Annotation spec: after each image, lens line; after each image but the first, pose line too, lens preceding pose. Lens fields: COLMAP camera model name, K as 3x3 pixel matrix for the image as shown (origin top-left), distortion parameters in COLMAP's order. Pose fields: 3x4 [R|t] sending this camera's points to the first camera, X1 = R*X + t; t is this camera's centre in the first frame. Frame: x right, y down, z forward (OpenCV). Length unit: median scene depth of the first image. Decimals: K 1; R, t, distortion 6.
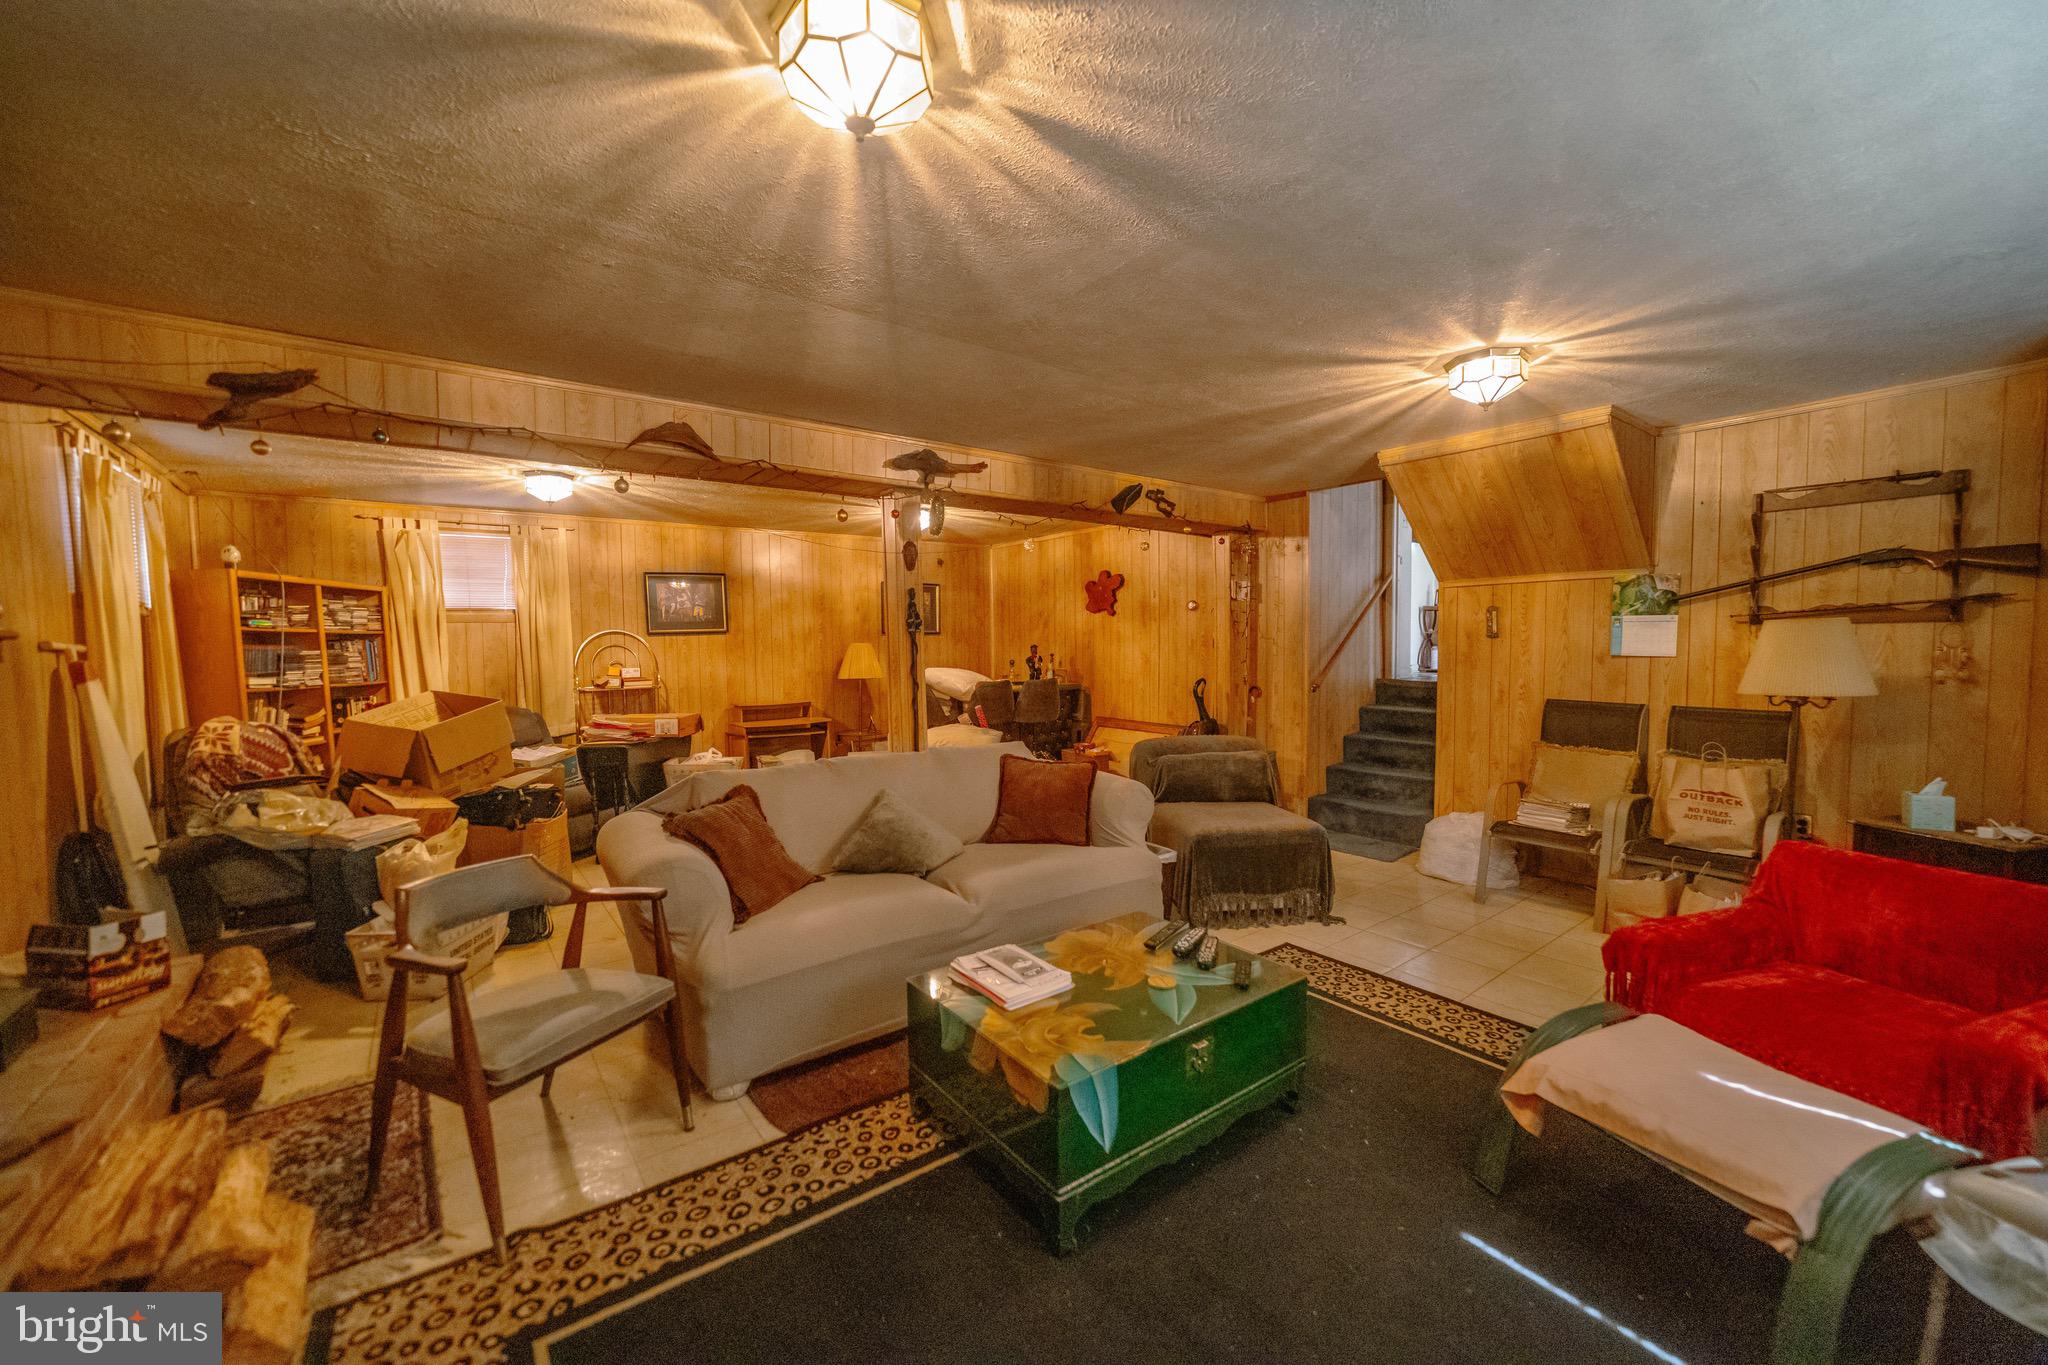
lens RADIAL K [[789.6, 0, 1026.4], [0, 789.6, 684.8], [0, 0, 1]] dist [-0.032170, 0.009439]
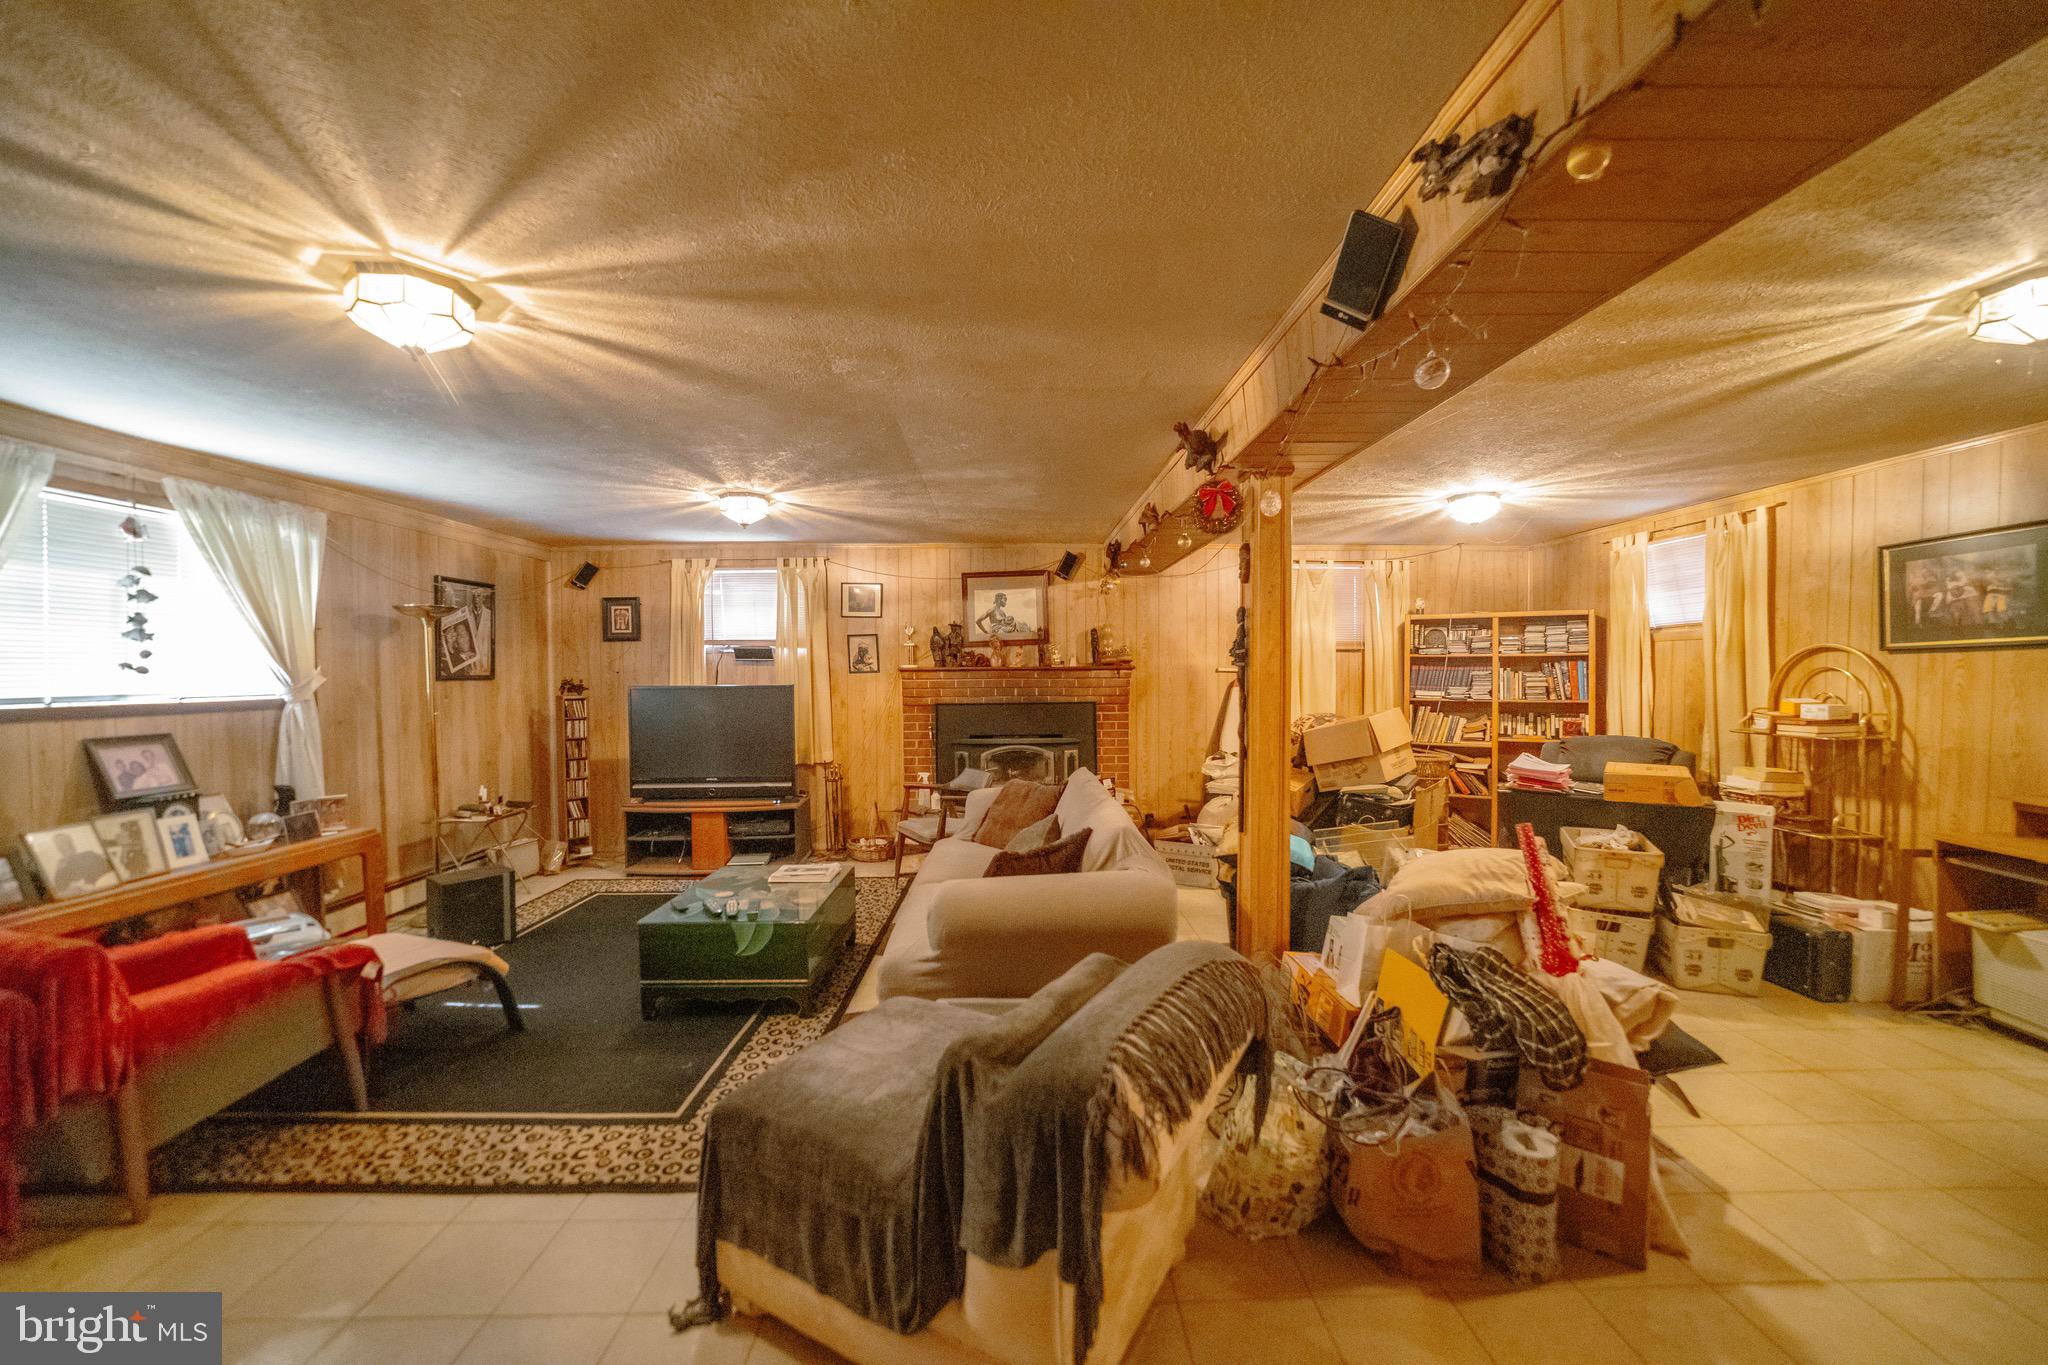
lens RADIAL K [[789.6, 0, 1026.4], [0, 789.6, 684.8], [0, 0, 1]] dist [-0.032170, 0.009439]
pose [[-0.590488, 0.034369, -0.806314, 0.608047], [-0.025866, 0.997774, 0.061472, -0.094267], [0.806632, 0.057154, -0.588284, 1.349411]]
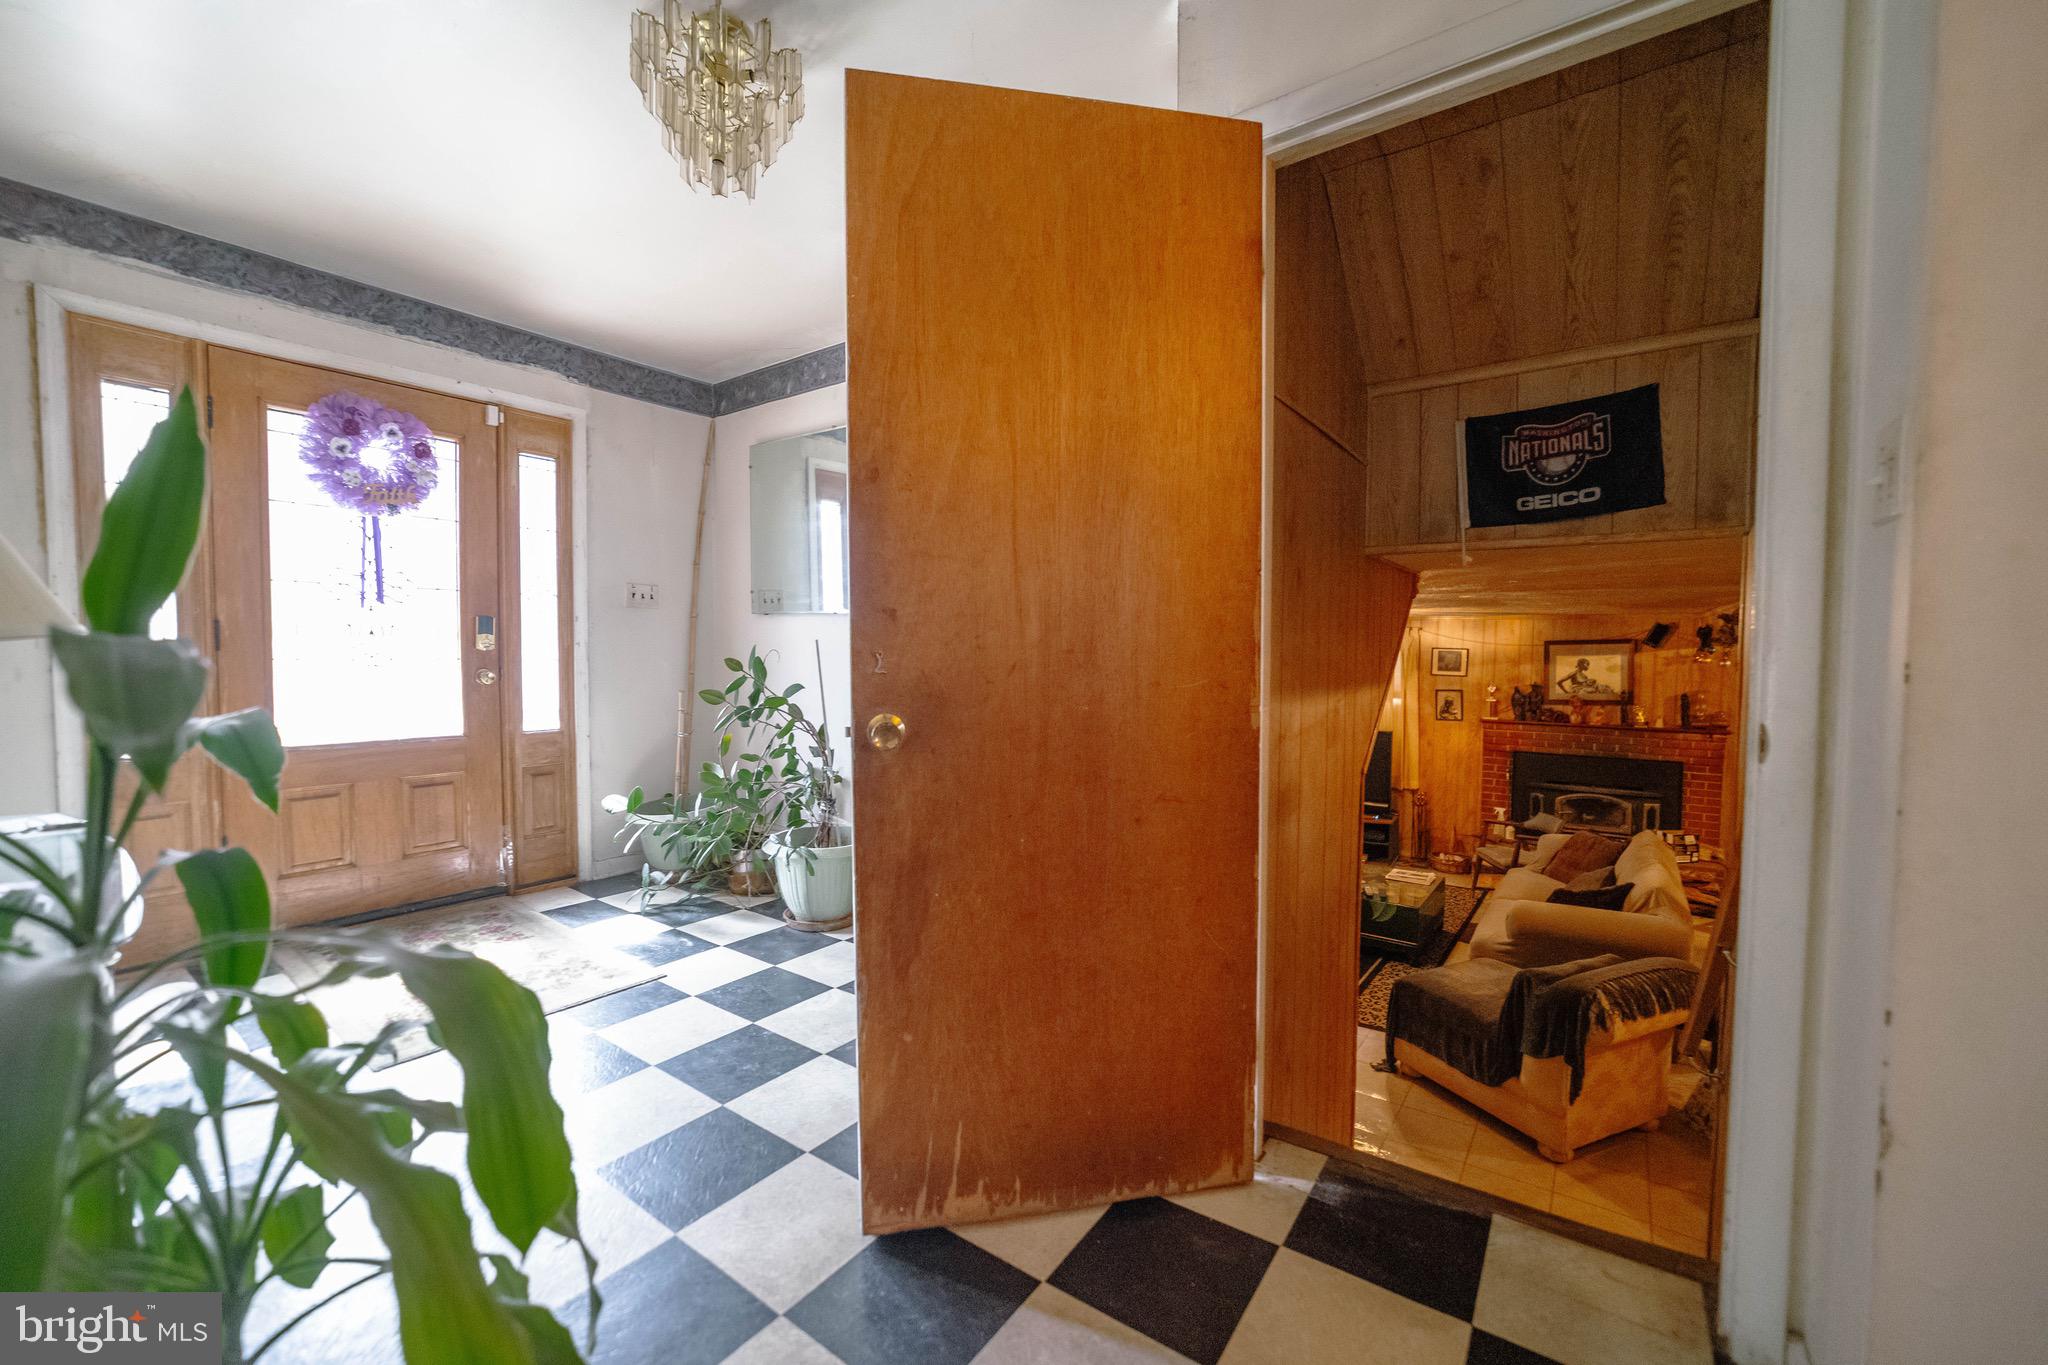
lens RADIAL K [[823.2, 0, 1024.0], [0, 823.2, 682.5], [0, 0, 1]] dist [-0.034231, 0.011164]
pose [[-0.959061, 0.020629, -0.282448, 1.107803], [-0.007983, 0.994978, 0.099775, -0.300779], [0.283087, 0.097945, -0.954080, 1.780720]]
